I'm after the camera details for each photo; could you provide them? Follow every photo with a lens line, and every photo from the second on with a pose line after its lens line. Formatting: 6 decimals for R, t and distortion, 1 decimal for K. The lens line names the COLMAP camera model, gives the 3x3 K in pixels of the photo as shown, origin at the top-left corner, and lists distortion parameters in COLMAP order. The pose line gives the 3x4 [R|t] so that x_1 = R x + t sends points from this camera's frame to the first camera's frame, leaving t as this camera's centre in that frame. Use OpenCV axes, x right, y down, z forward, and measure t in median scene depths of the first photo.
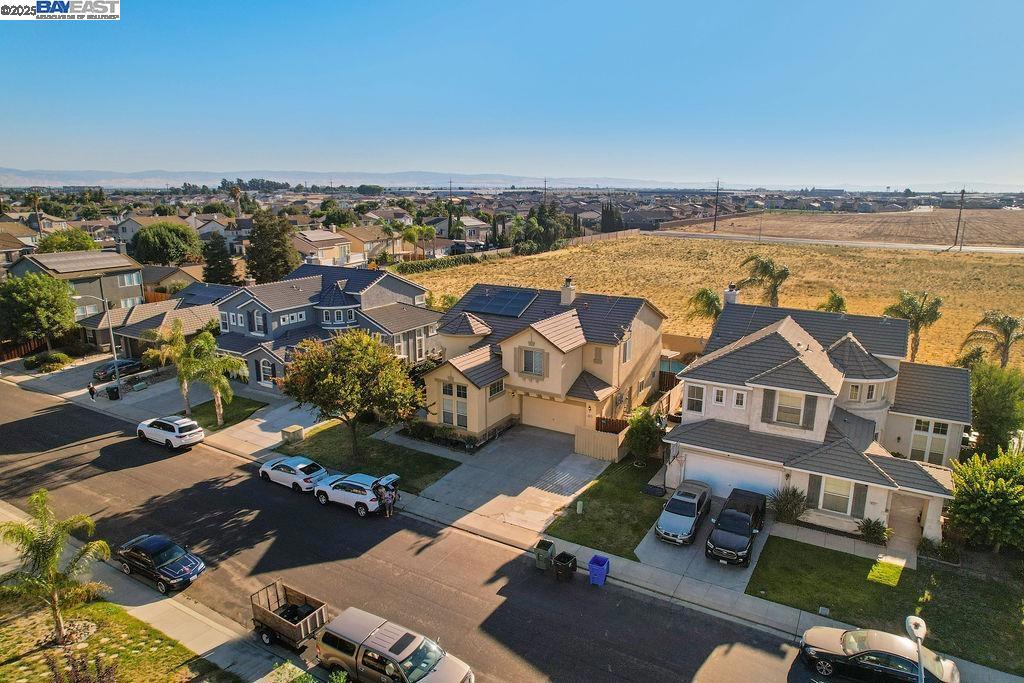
lens RADIAL K [[652.4, 0, 515.3], [0, 652.4, 342.3], [0, 0, 1]] dist [-0.055040, 0.035581]
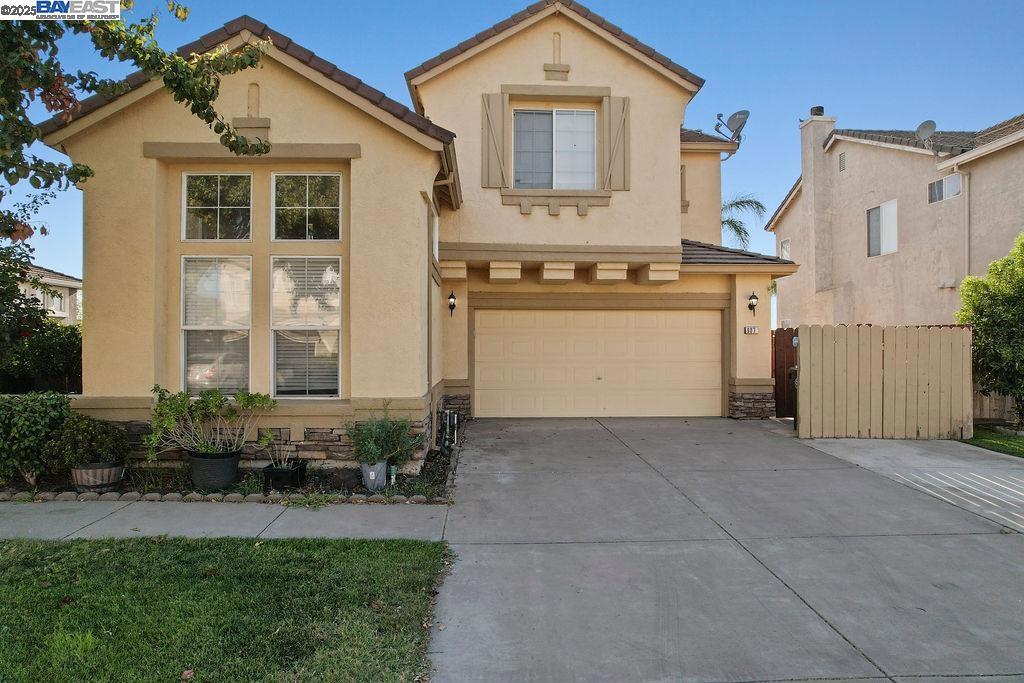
lens RADIAL K [[652.4, 0, 517.4], [0, 652.4, 343.3], [0, 0, 1]] dist [-0.055040, 0.035581]
pose [[0.831530, 0.003608, 0.555468, -0.137635], [0.130503, 0.970721, -0.201667, 0.163365], [-0.539932, 0.240183, 0.806713, 0.813777]]
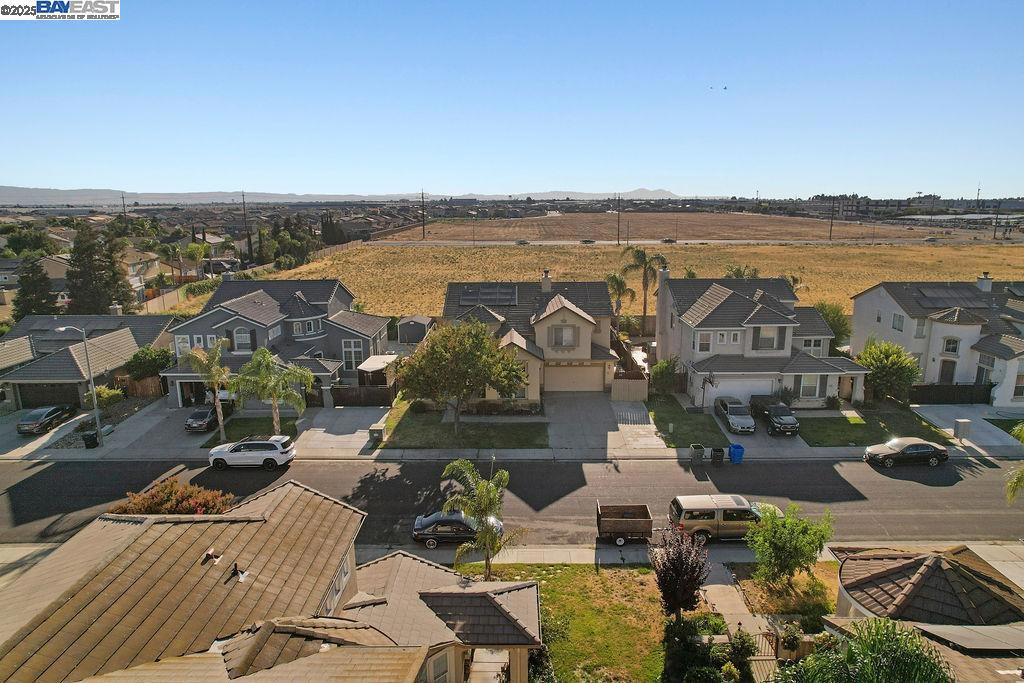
lens RADIAL K [[652.4, 0, 510.4], [0, 652.4, 348.9], [0, 0, 1]] dist [-0.055040, 0.035581]
pose [[0.863720, -0.122368, 0.488891, -0.669114], [0.126764, 0.991636, 0.024251, 0.010890], [-0.487770, 0.041028, 0.872008, -0.025450]]
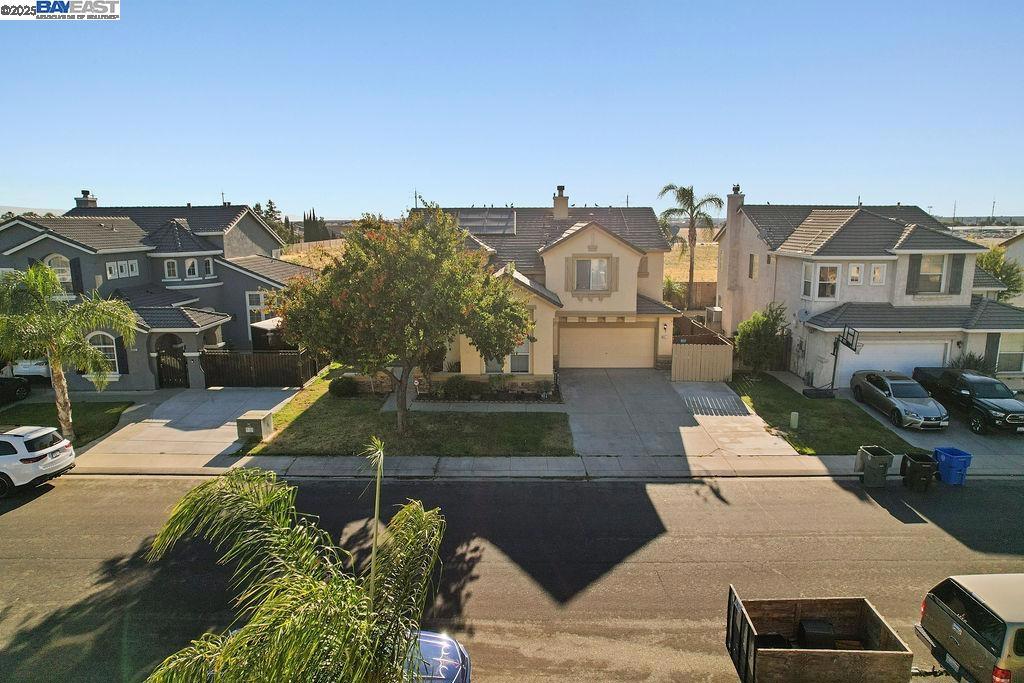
lens RADIAL K [[652.4, 0, 514.4], [0, 652.4, 343.7], [0, 0, 1]] dist [-0.055040, 0.035581]
pose [[0.861526, -0.099437, 0.497881, -0.431987], [0.123512, 0.992221, -0.015556, 0.110476], [-0.492461, 0.074897, 0.867106, 0.403615]]
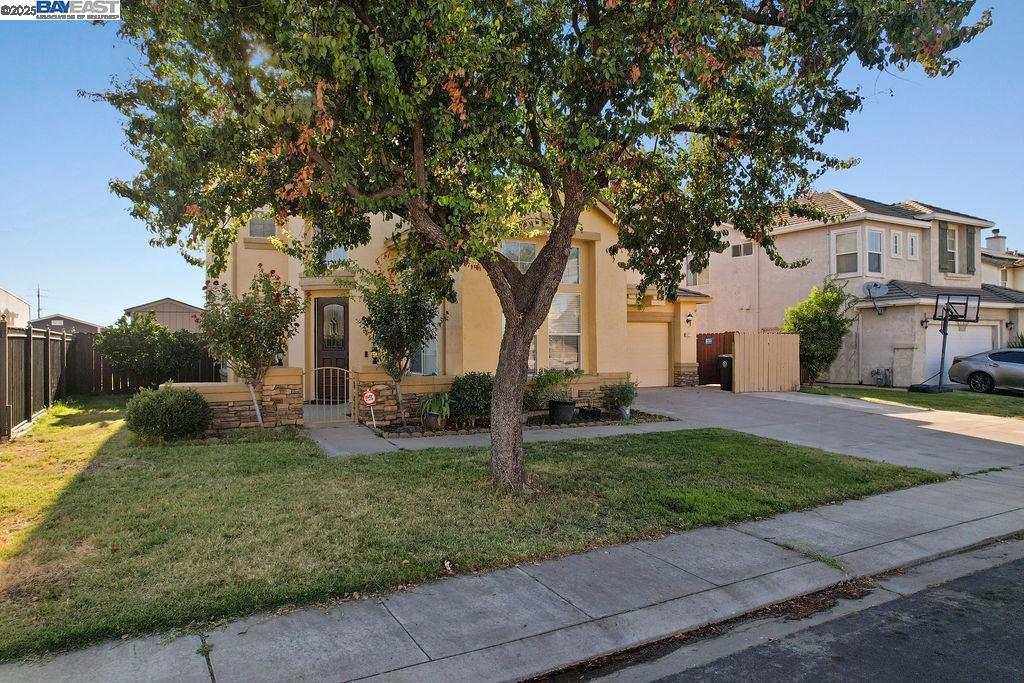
lens RADIAL K [[652.4, 0, 506.9], [0, 652.4, 342.9], [0, 0, 1]] dist [-0.055040, 0.035581]
pose [[0.506044, 0.000868, 0.862507, -0.393766], [0.206337, 0.970841, -0.122037, 0.151092], [-0.837463, 0.239723, 0.491109, 0.863135]]
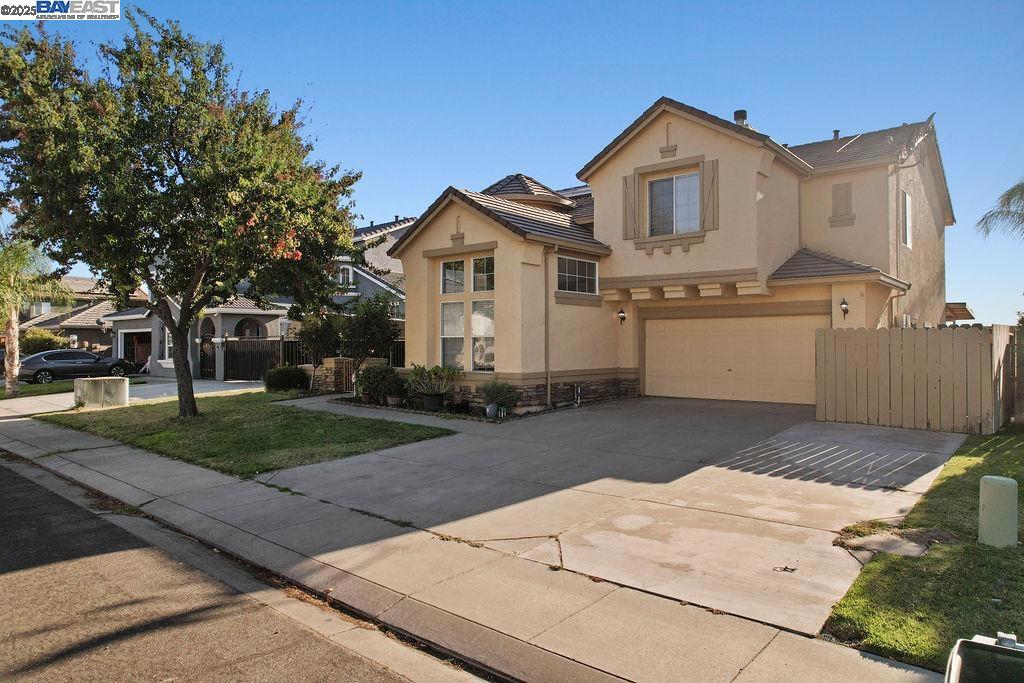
lens RADIAL K [[652.4, 0, 520.5], [0, 652.4, 341.1], [0, 0, 1]] dist [-0.055040, 0.035581]
pose [[0.986337, -0.000540, -0.164737, 0.001600], [-0.039233, 0.970453, -0.238080, 0.204031], [0.159998, 0.241291, 0.957173, 0.643246]]
